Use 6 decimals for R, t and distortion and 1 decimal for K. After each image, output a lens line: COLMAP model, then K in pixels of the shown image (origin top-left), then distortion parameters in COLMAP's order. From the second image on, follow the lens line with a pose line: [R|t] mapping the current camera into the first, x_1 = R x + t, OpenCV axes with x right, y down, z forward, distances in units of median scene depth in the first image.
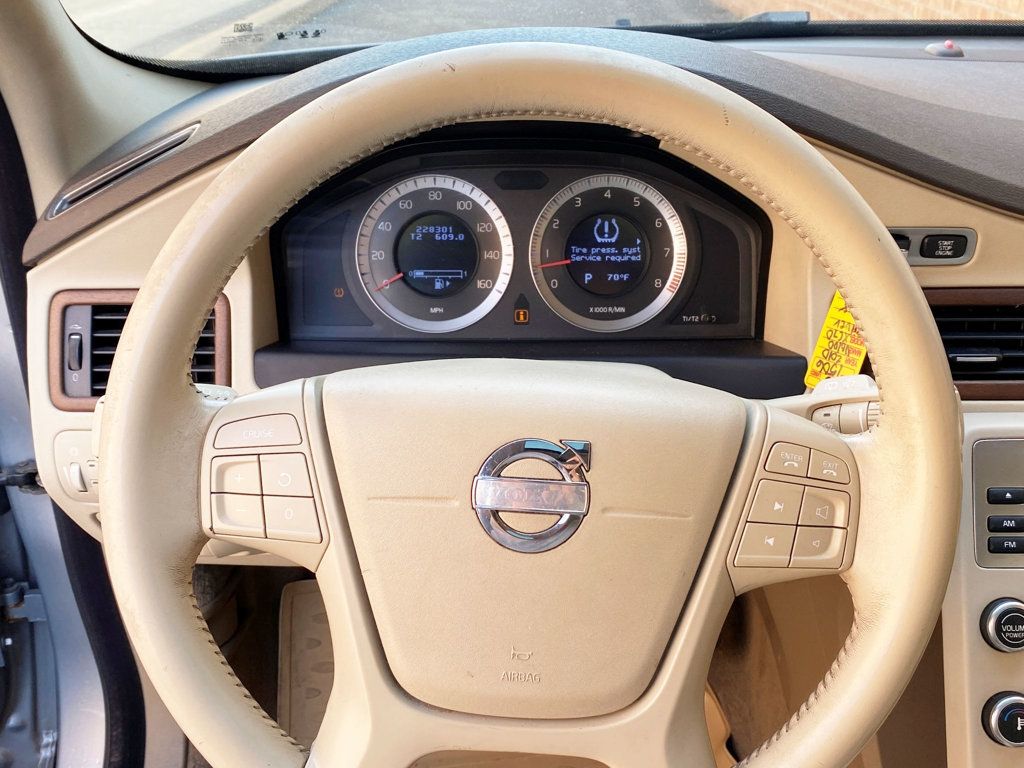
lens RADIAL K [[1054.3, 0, 516.9], [0, 1054.3, 406.8], [0, 0, 1]] dist [0.020716, 0.000000]
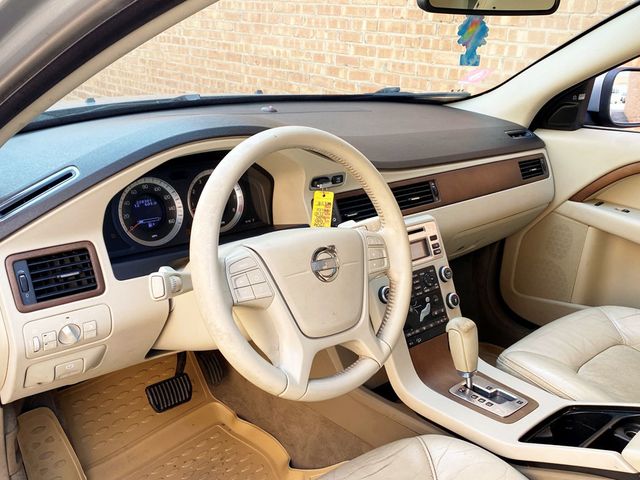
lens RADIAL K [[659.0, 0, 322.6], [0, 659.0, 256.8], [0, 0, 1]] dist [0.020716, 0.000000]
pose [[0.736737, -0.196438, 0.647017, -0.747677], [0.241421, 0.970221, 0.019666, 0.011744], [-0.631612, 0.141715, 0.762222, -0.309931]]
